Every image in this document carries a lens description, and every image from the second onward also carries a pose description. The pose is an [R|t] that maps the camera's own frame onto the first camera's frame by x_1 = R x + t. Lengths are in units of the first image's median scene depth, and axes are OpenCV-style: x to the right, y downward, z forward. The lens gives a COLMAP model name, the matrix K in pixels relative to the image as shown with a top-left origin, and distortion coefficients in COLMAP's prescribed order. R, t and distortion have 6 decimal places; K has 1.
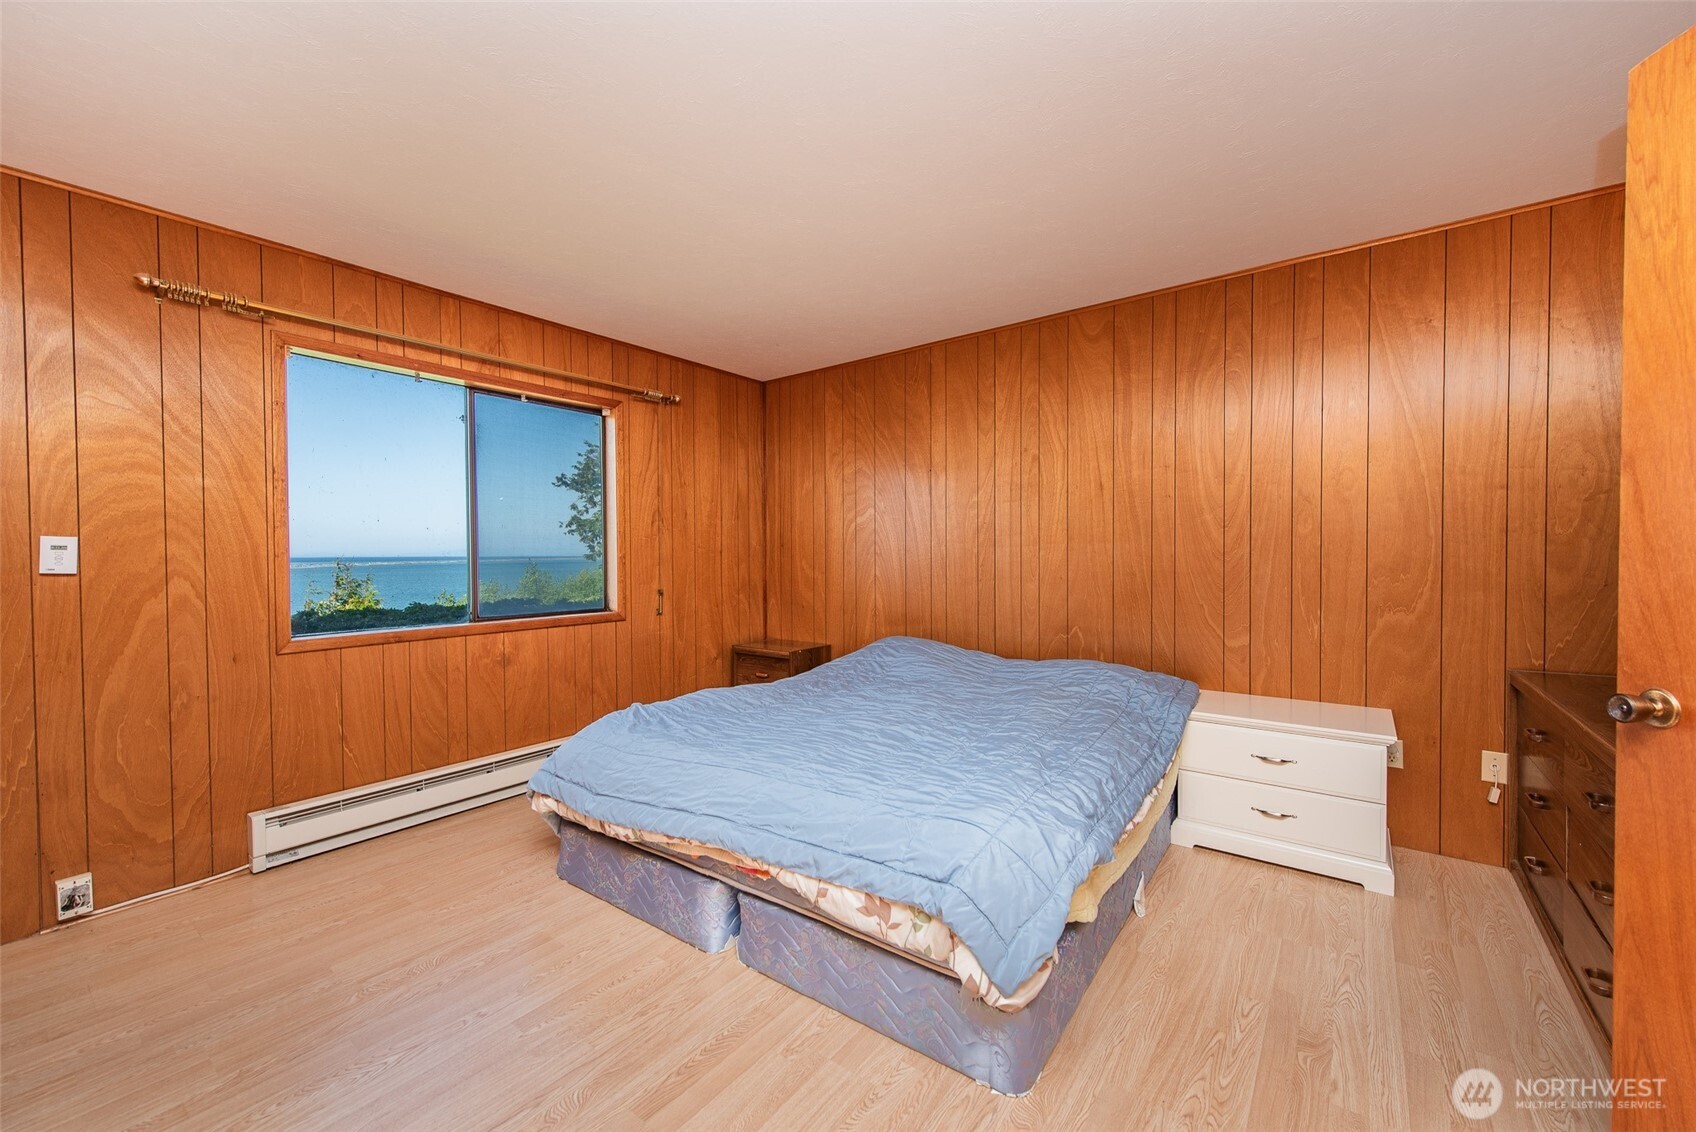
lens RADIAL K [[659.8, 0, 837.1], [0, 659.8, 551.9], [0, 0, 1]] dist [0.010115, -0.002883]
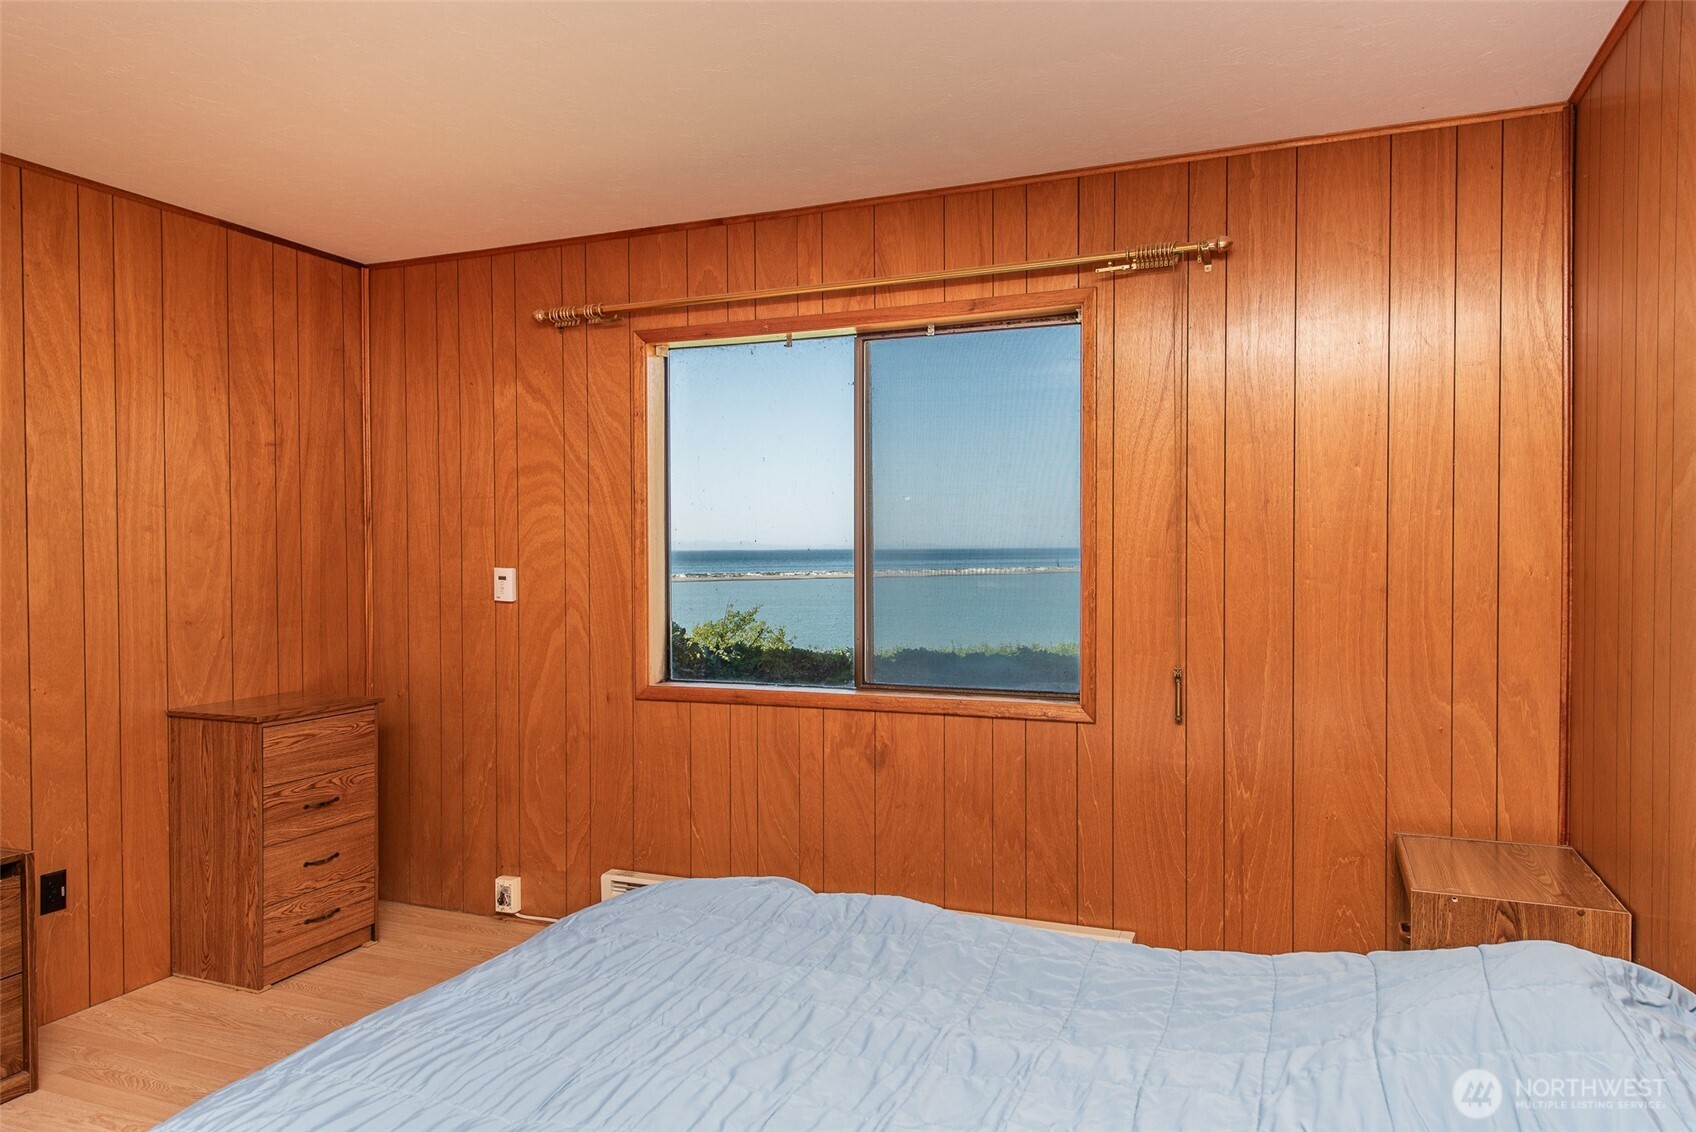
lens RADIAL K [[1115.6, 0, 857.7], [0, 1115.6, 570.2], [0, 0, 1]] dist [0.017006, -0.001423]
pose [[0.273723, 0.007492, -0.961779, 0.592177], [0.000180, 0.999969, 0.007841, -0.025249], [0.961809, -0.002320, 0.273713, 0.787908]]
